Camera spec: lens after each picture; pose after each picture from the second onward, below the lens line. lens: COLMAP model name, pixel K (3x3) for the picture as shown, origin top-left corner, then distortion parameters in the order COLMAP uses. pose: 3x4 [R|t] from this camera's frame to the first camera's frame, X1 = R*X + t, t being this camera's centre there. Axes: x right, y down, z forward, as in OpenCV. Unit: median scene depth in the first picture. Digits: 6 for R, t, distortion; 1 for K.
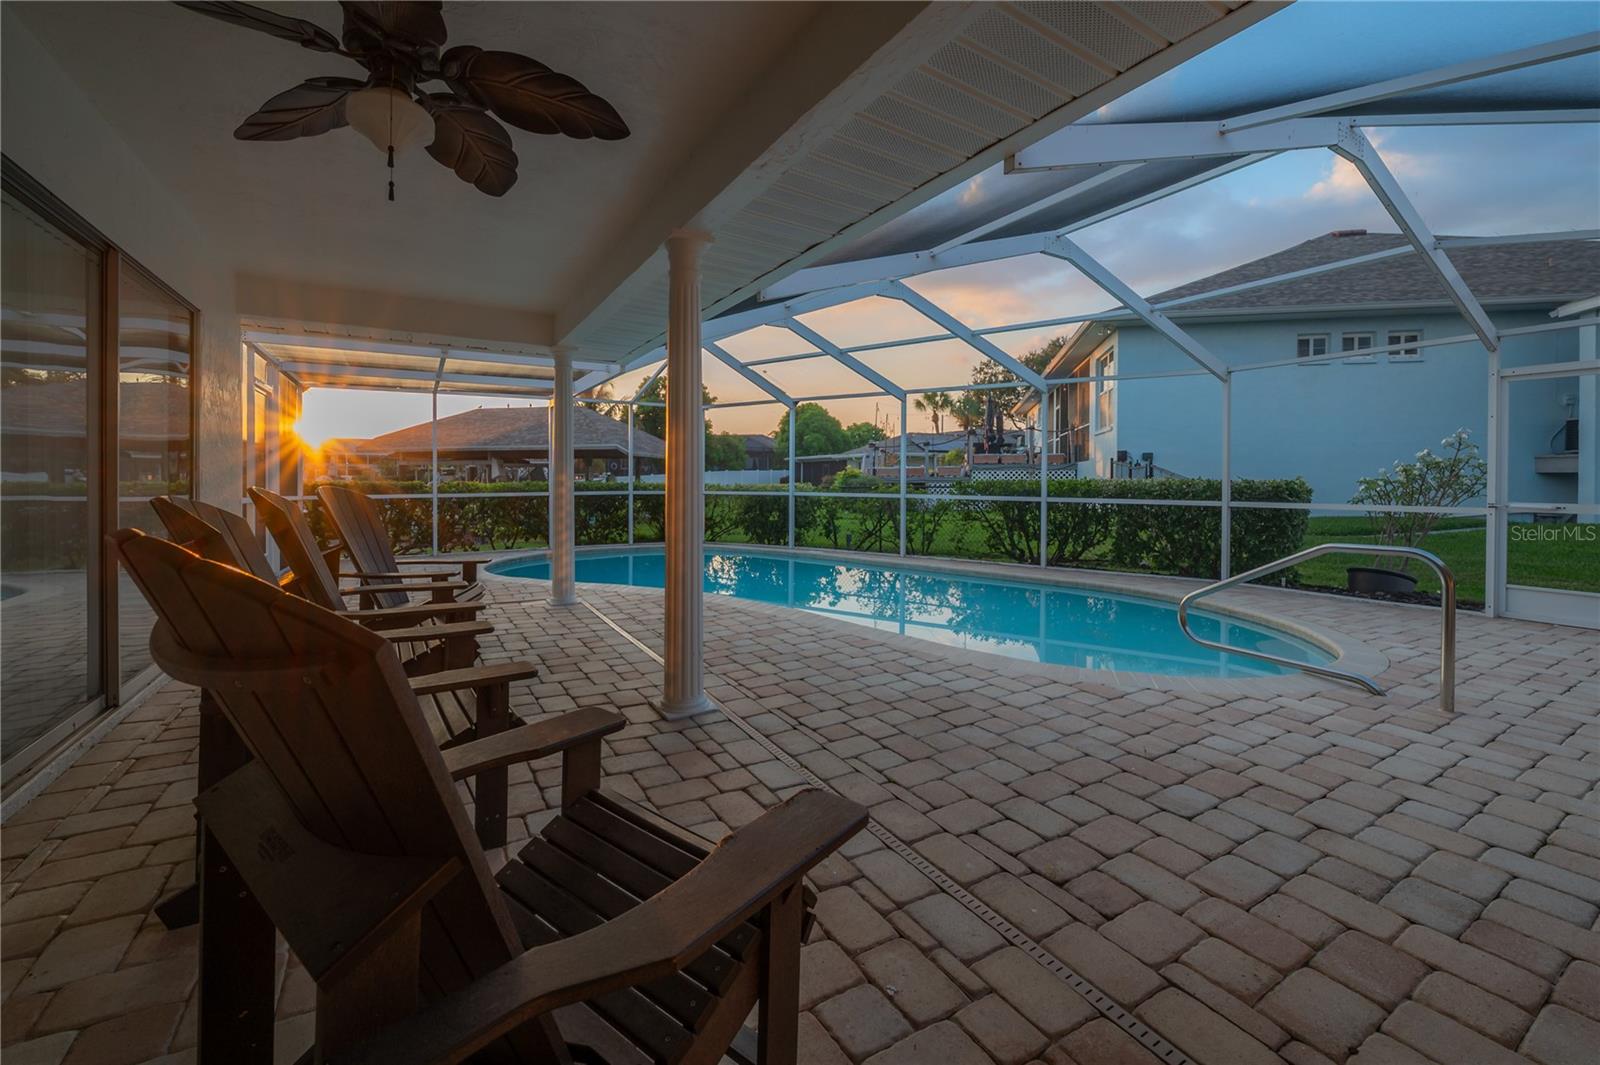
lens RADIAL K [[651.2, 0, 824.6], [0, 651.2, 483.8], [0, 0, 1]] dist [-0.003009, -0.000049]
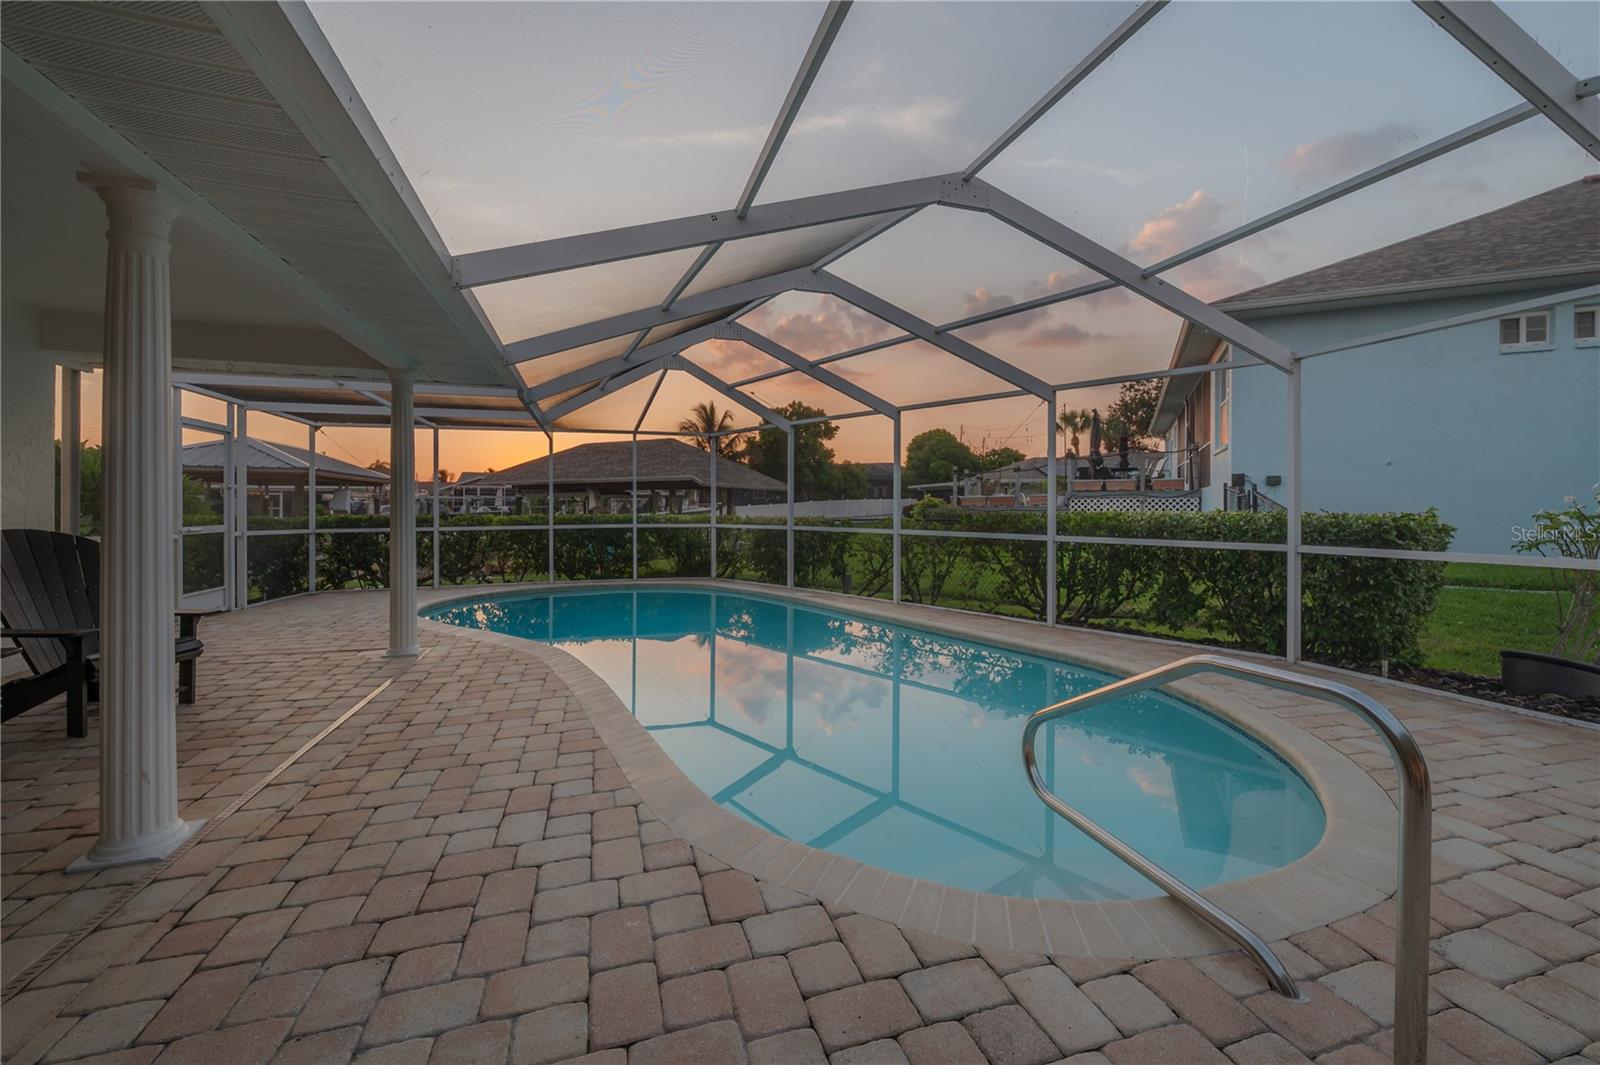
lens RADIAL K [[651.2, 0, 808.2], [0, 651.2, 509.0], [0, 0, 1]] dist [-0.003009, -0.000049]
pose [[0.971975, -0.002444, -0.235070, 0.189336], [0.001250, 0.999986, -0.005226, -0.005936], [0.235079, 0.004786, 0.971964, 0.138306]]
